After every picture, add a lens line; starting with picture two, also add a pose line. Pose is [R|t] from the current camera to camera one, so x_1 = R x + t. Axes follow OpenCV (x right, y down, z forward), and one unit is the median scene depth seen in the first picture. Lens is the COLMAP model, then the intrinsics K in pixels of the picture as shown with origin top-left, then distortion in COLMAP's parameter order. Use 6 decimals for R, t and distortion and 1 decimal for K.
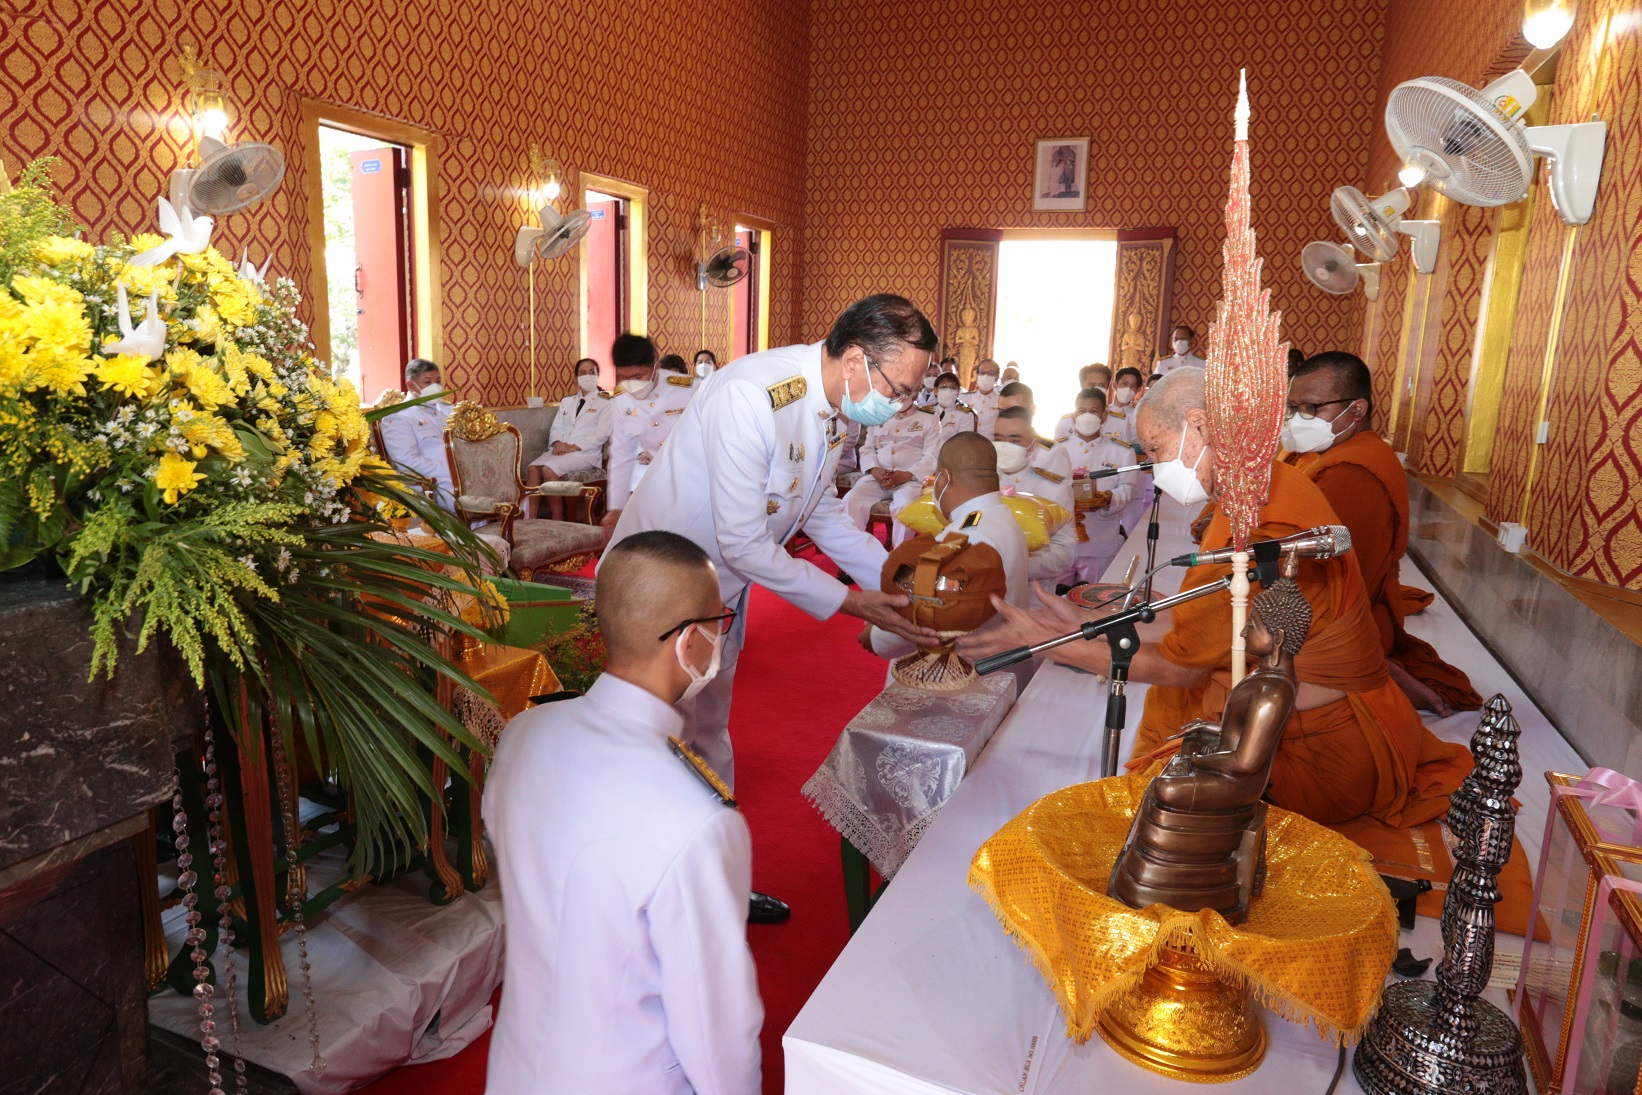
lens RADIAL K [[1052.2, 0, 821.0], [0, 1052.2, 547.5], [0, 0, 1]] dist [-0.066327, 0.064545]
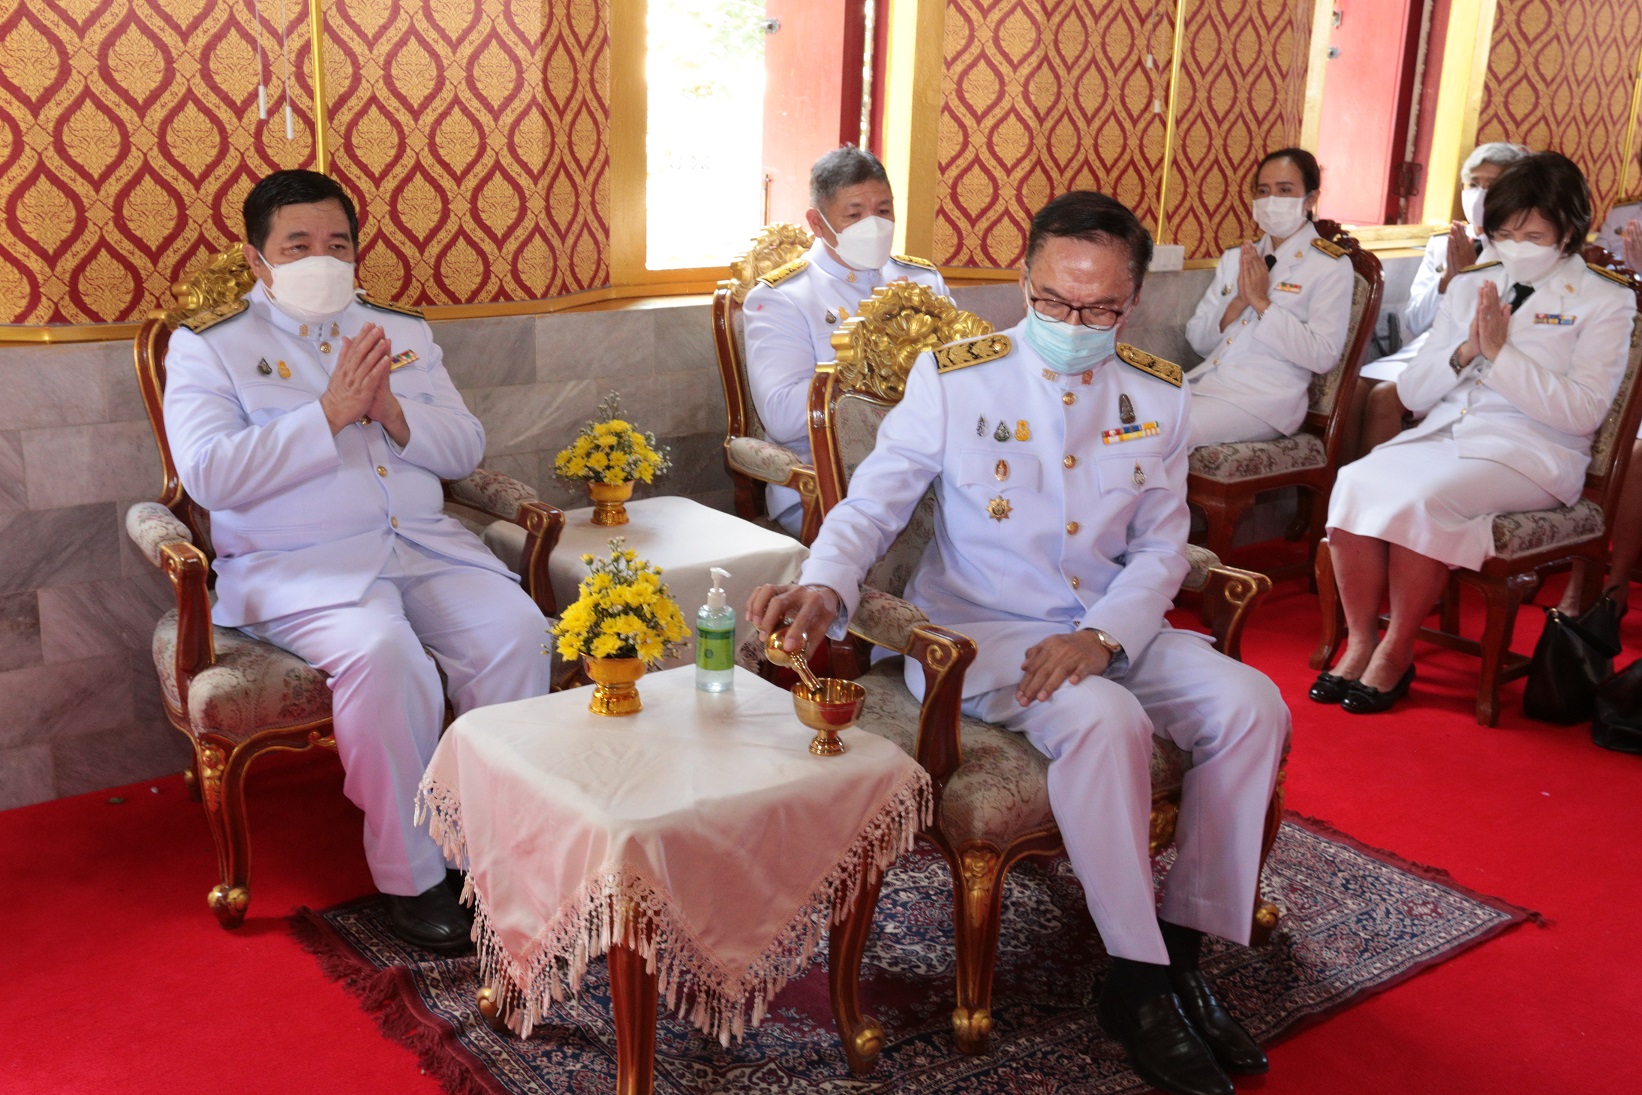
lens RADIAL K [[1746.3, 0, 821.0], [0, 1746.3, 547.5], [0, 0, 1]] dist [0.032578, 0.052278]
pose [[0.873670, 0.125921, -0.469941, -0.060950], [-0.098461, 0.991700, 0.082679, -0.073005], [0.476452, -0.025963, 0.878817, 0.355509]]
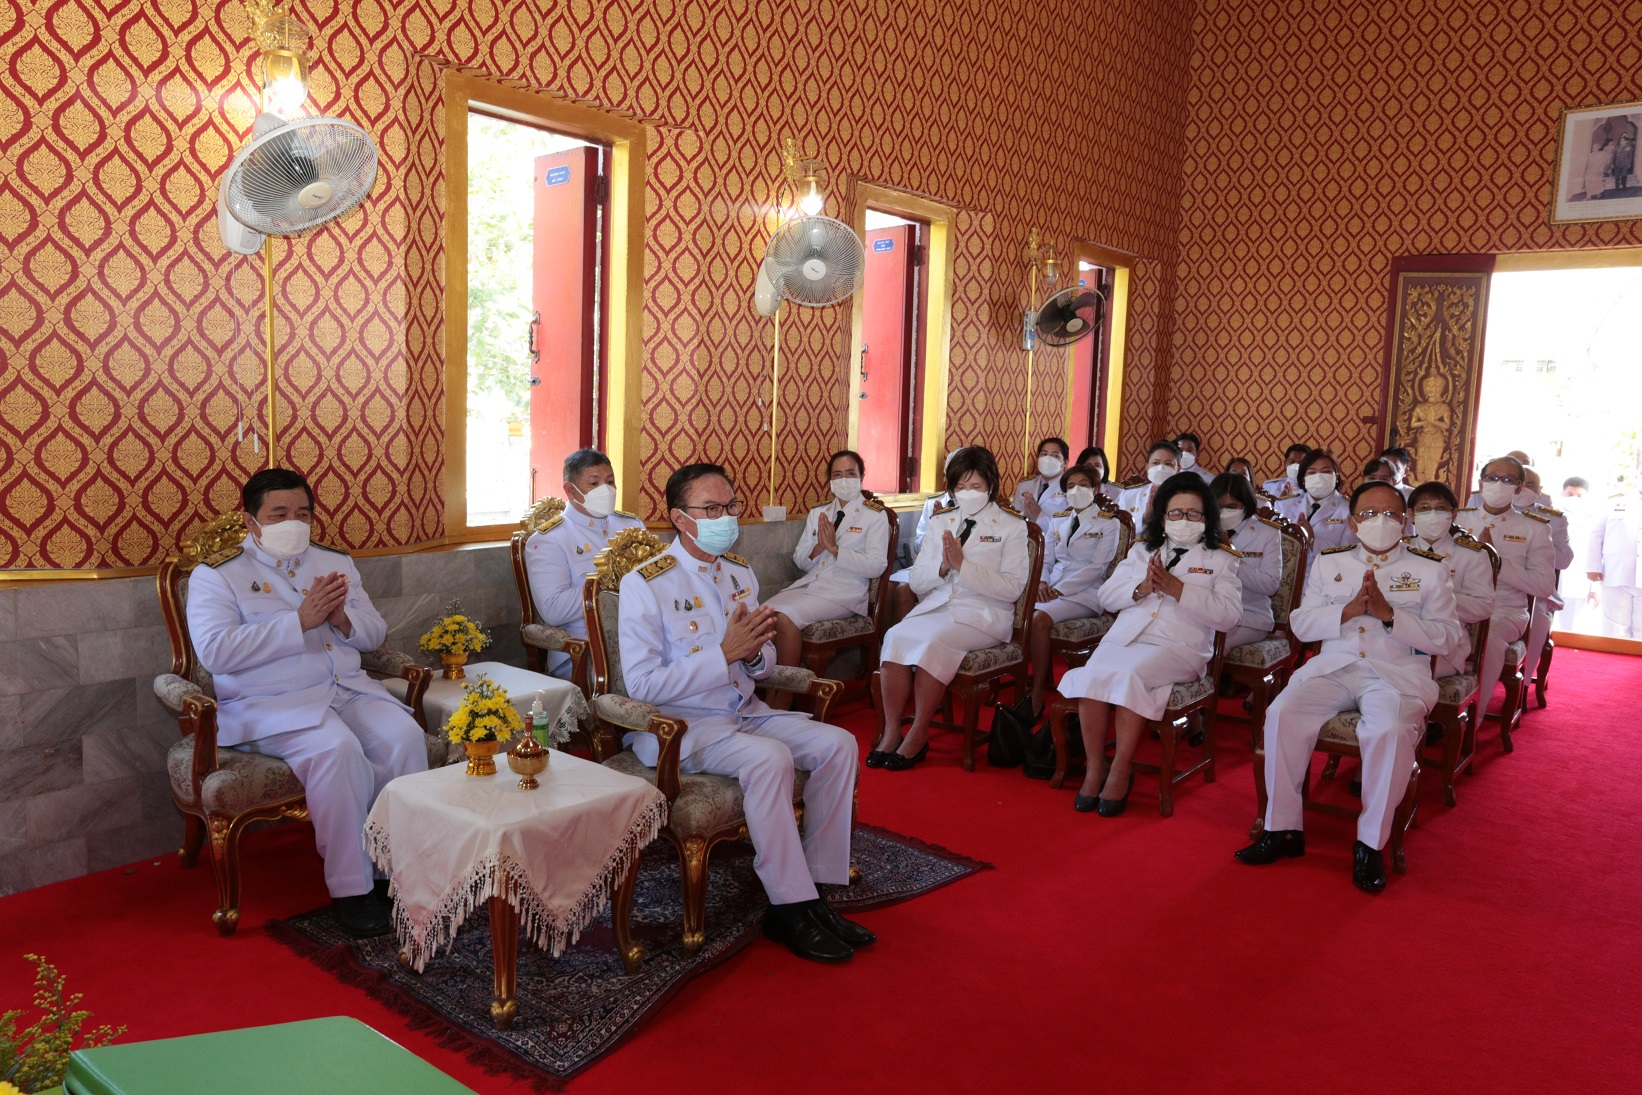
lens RADIAL K [[1209.2, 0, 821.0], [0, 1209.2, 547.5], [0, 0, 1]] dist [-0.049027, 0.086273]
pose [[0.962323, 0.032729, -0.269932, -0.033034], [-0.055151, 0.995589, -0.075901, -0.060450], [0.266257, 0.087928, 0.959883, 0.264526]]
